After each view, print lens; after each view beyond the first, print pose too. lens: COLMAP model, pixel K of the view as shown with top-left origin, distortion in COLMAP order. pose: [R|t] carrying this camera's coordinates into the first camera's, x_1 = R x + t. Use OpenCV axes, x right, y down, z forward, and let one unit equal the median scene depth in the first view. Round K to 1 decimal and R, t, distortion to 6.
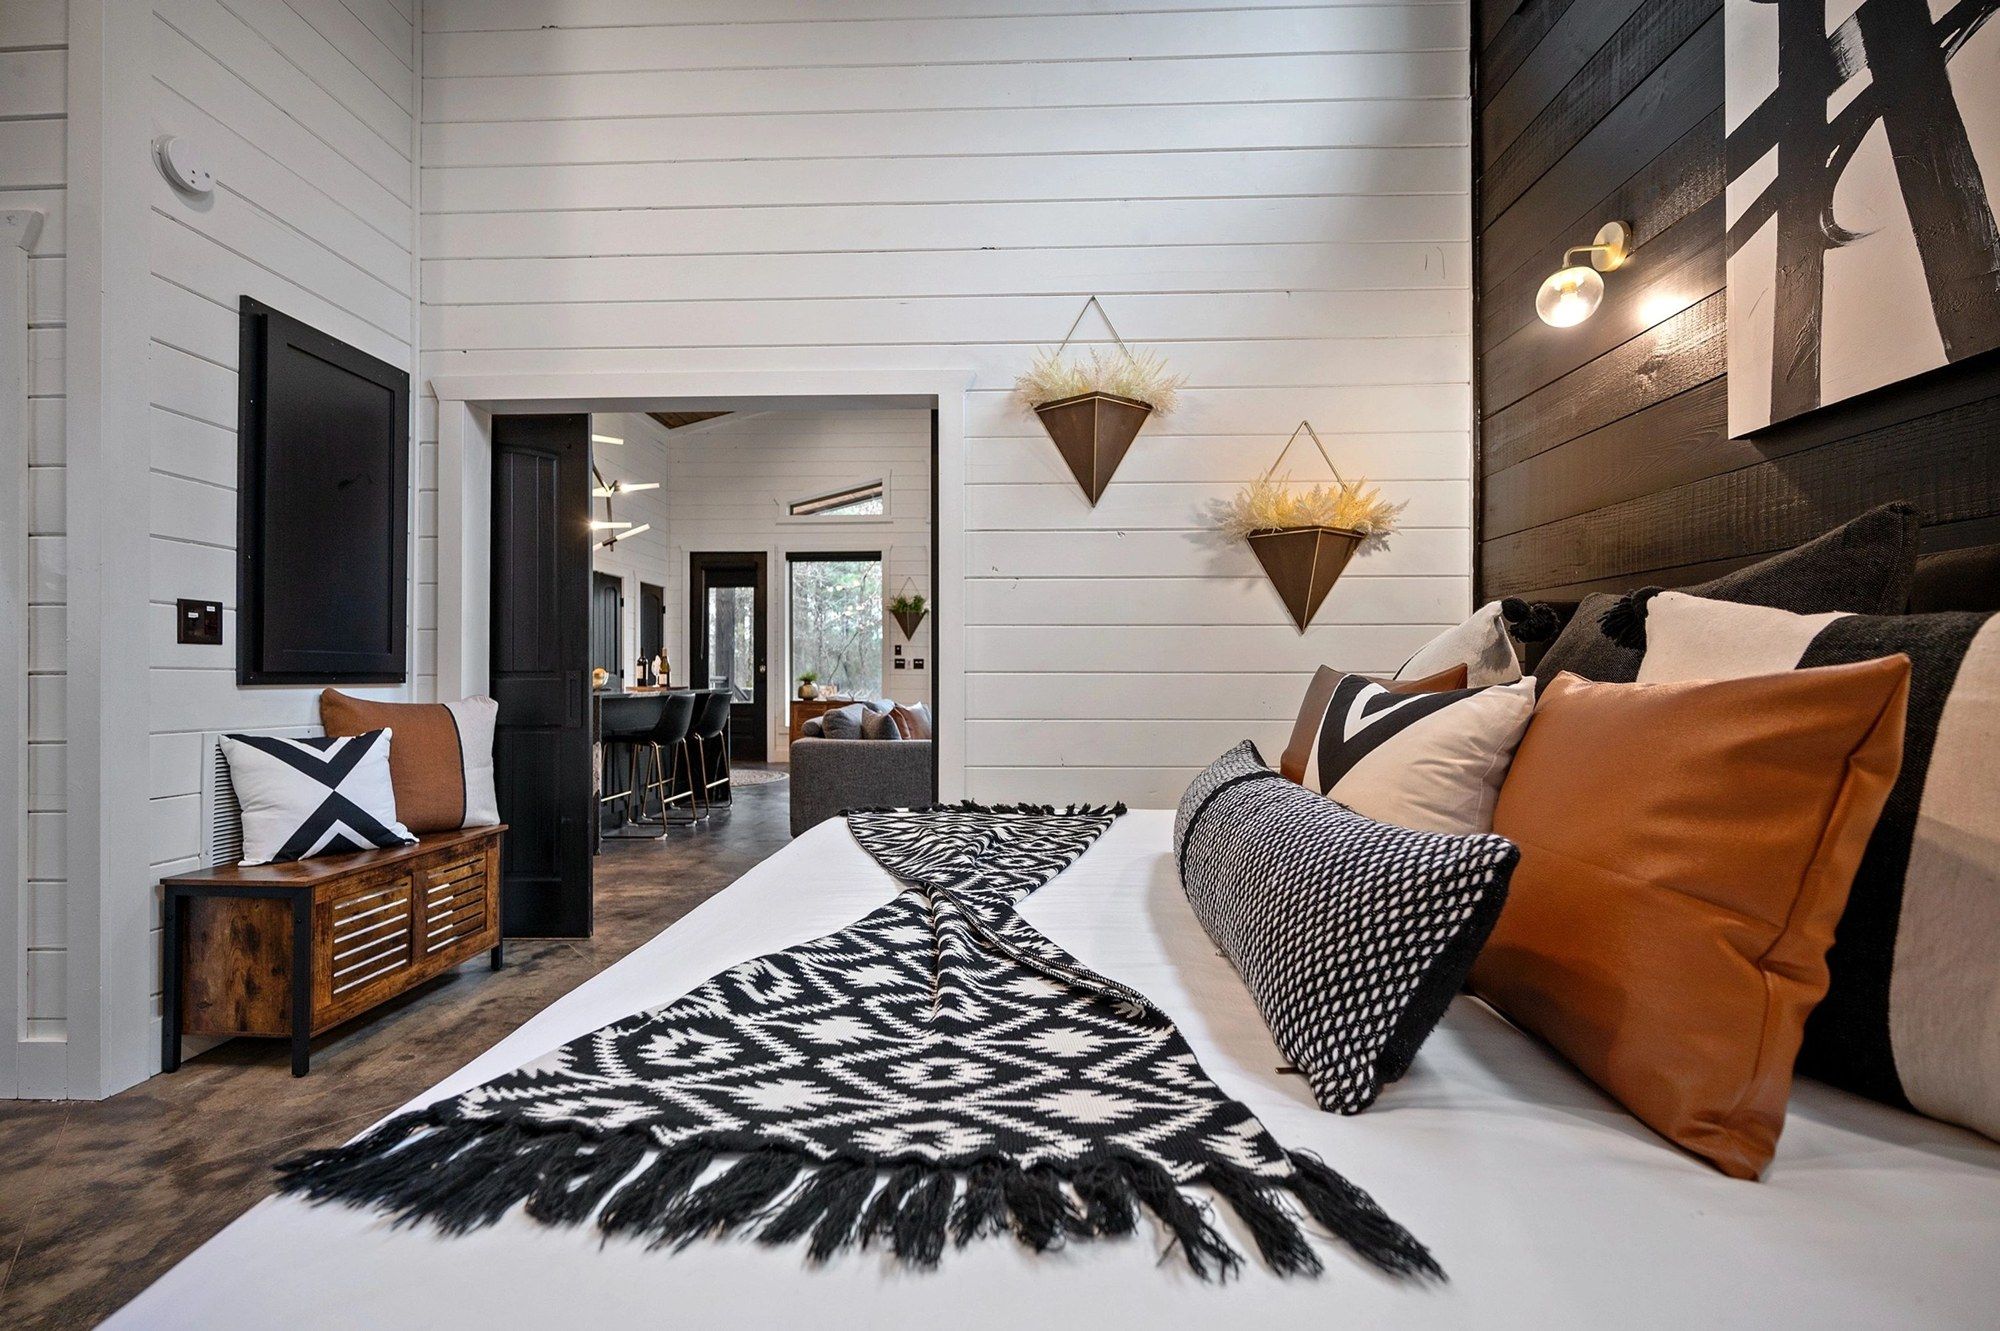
lens RADIAL K [[795.2, 0, 993.0], [0, 795.2, 670.5], [0, 0, 1]] dist [-0.003758, 0.000882]
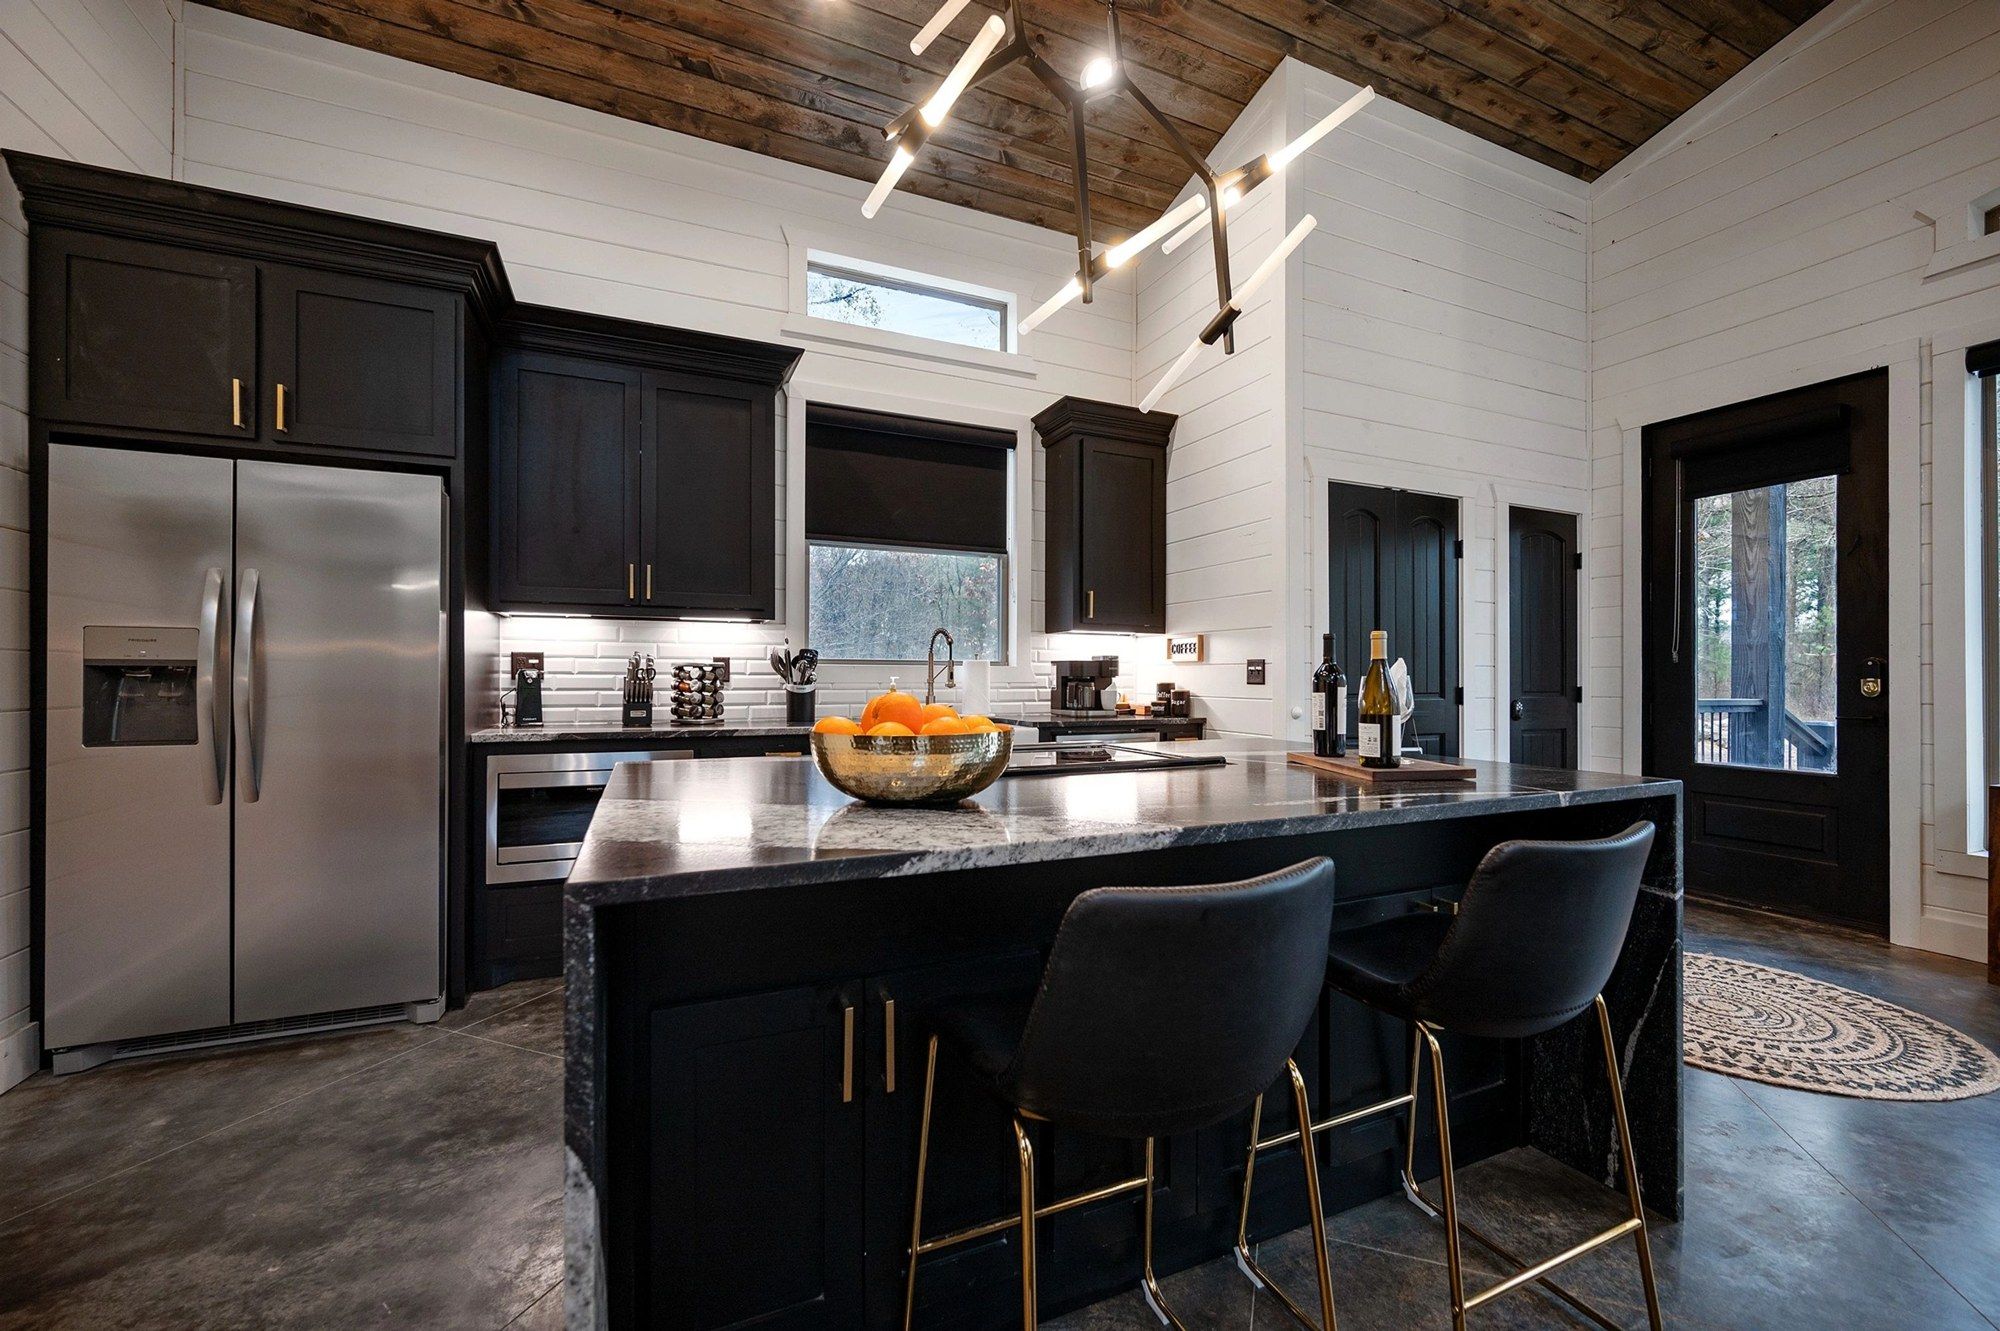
lens RADIAL K [[795.2, 0, 1014.5], [0, 795.2, 676.2], [0, 0, 1]] dist [-0.003758, 0.000882]
pose [[0.456612, -0.004136, -0.889656, -0.467218], [0.001704, 0.999991, -0.003774, -0.023068], [0.889664, 0.000207, 0.456616, 1.548920]]
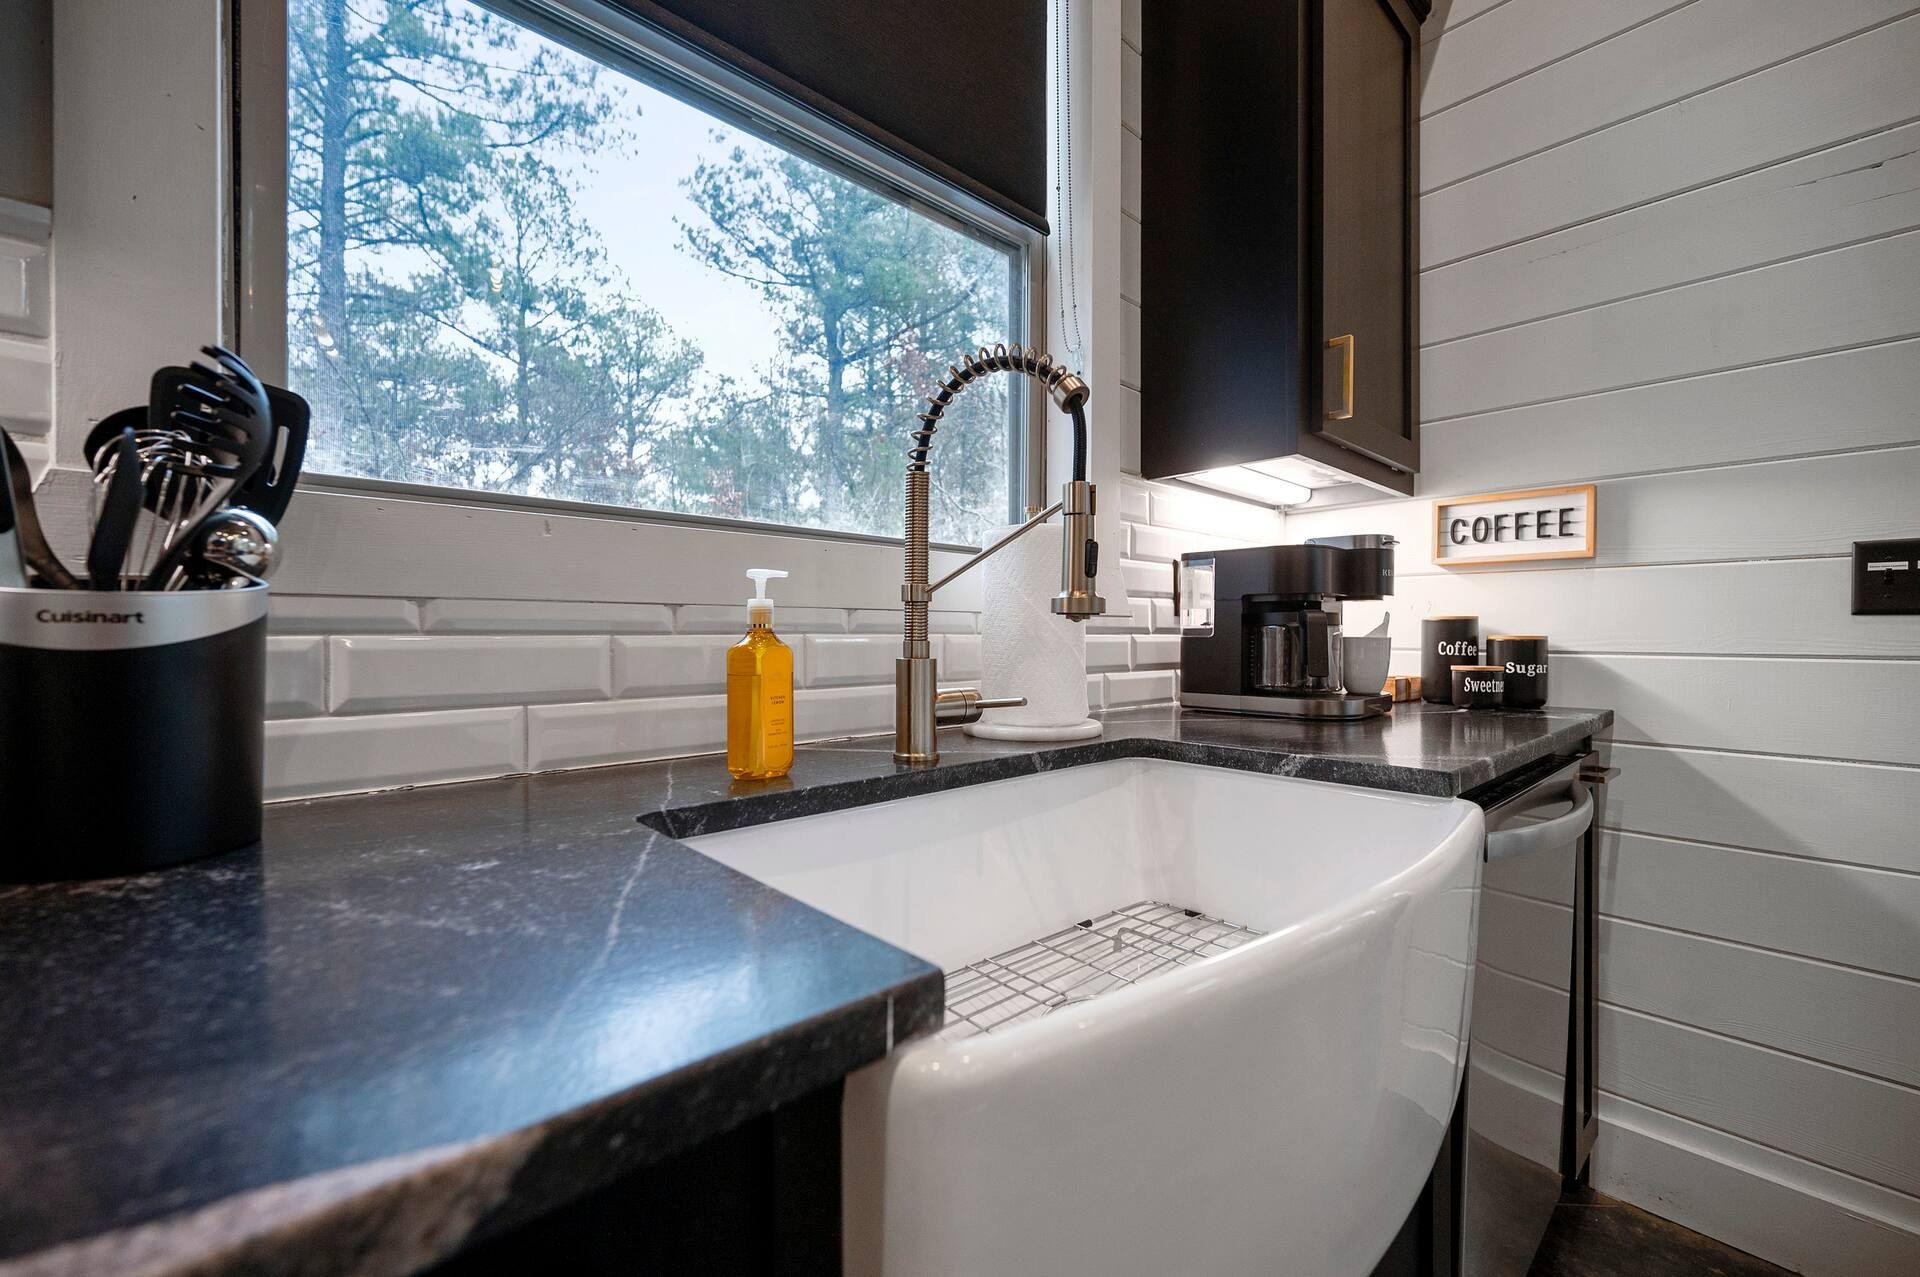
lens RADIAL K [[763.4, 0, 953.3], [0, 763.4, 639.0], [0, 0, 1]] dist [-0.003758, 0.000882]
pose [[0.705635, 0.003577, -0.708567, -1.488527], [0.001391, 0.999978, 0.006433, -0.004905], [0.708574, -0.005525, 0.705615, 1.831280]]
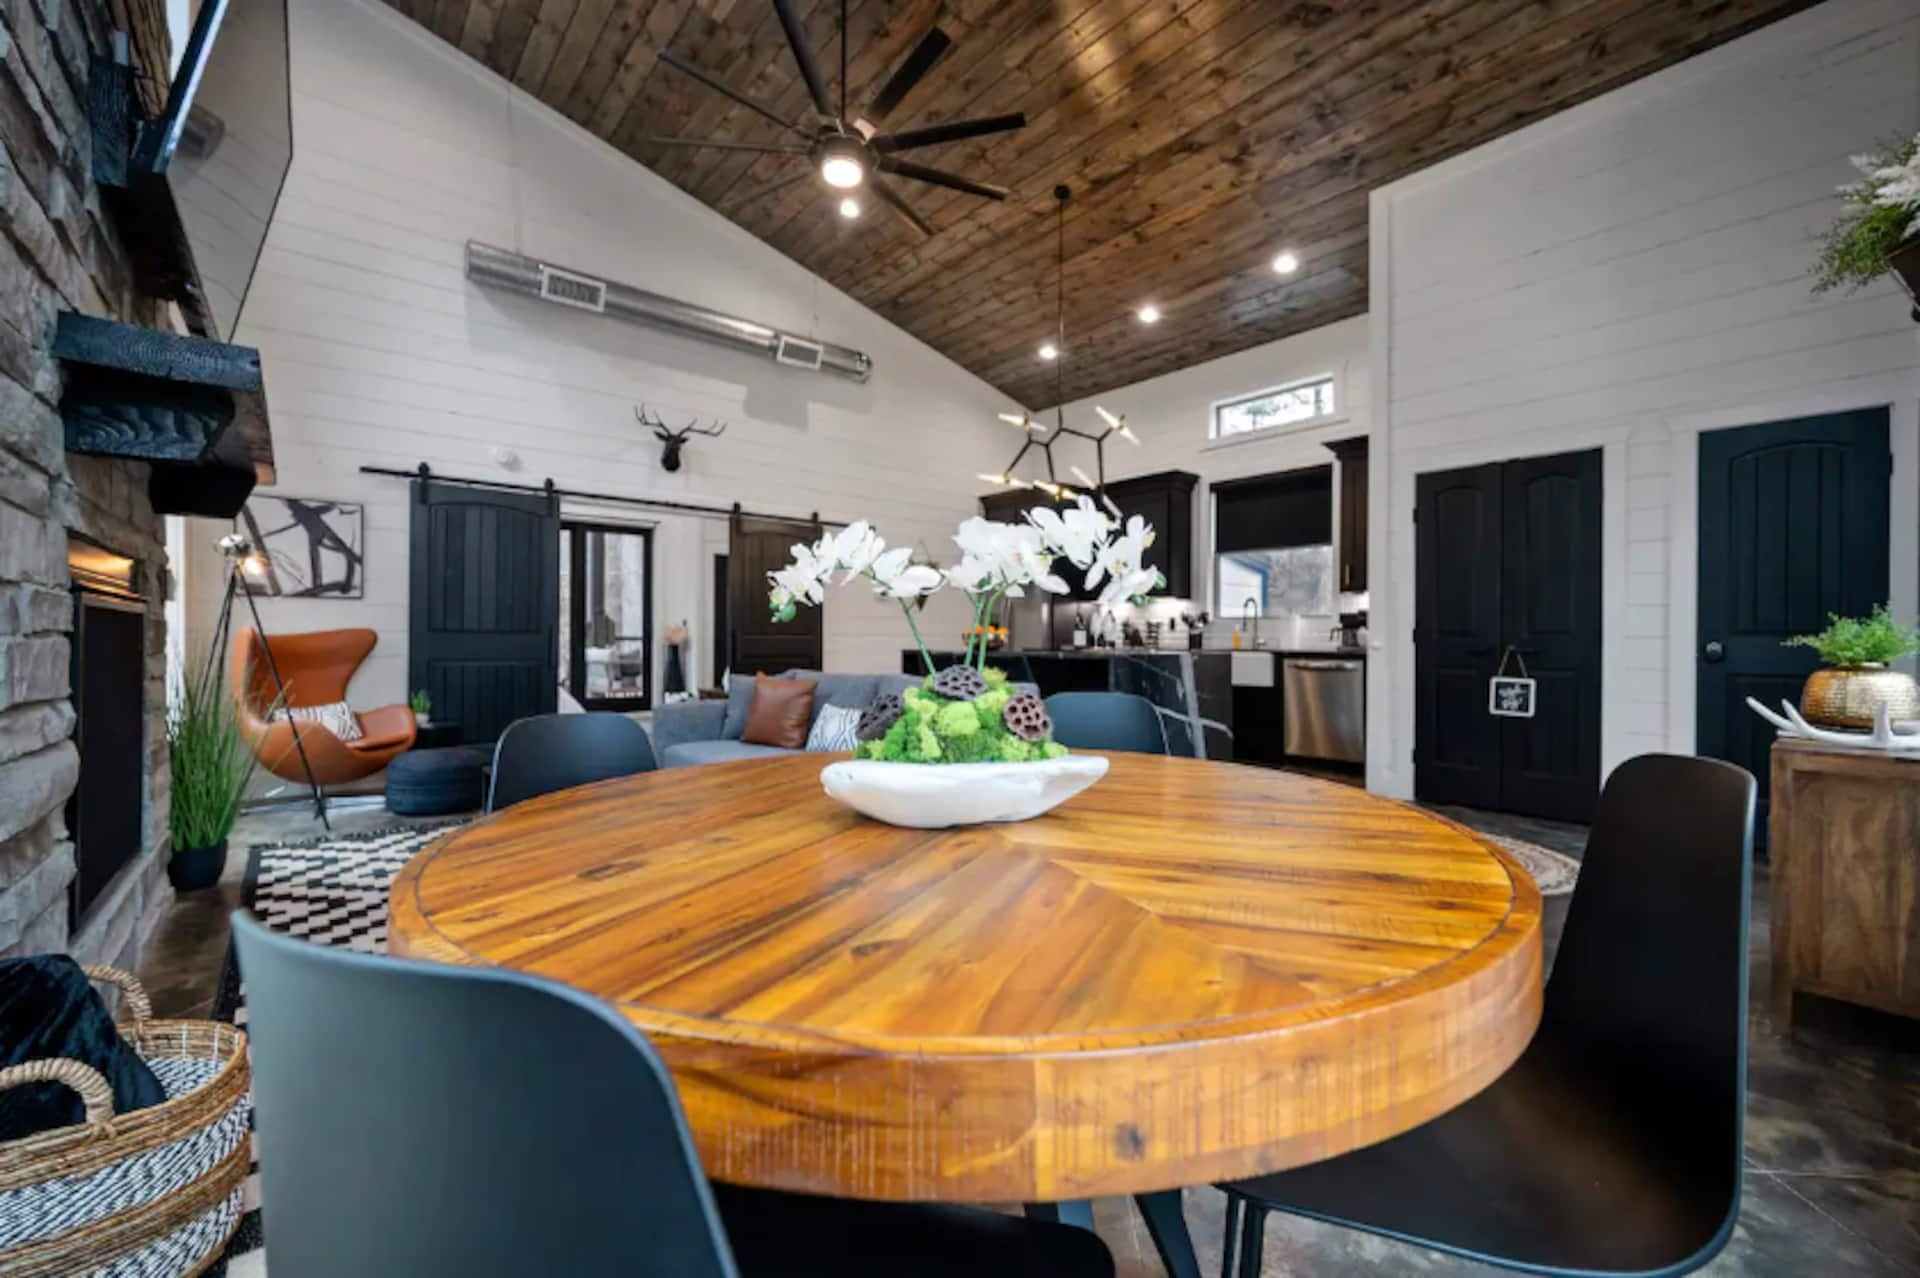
lens RADIAL K [[763.4, 0, 964.7], [0, 763.4, 641.8], [0, 0, 1]] dist [-0.003758, 0.000882]
pose [[-0.726254, -0.000161, -0.687426, 0.448137], [-0.002020, 0.999996, 0.001900, 0.020094], [0.687423, 0.002769, -0.726252, 3.069080]]
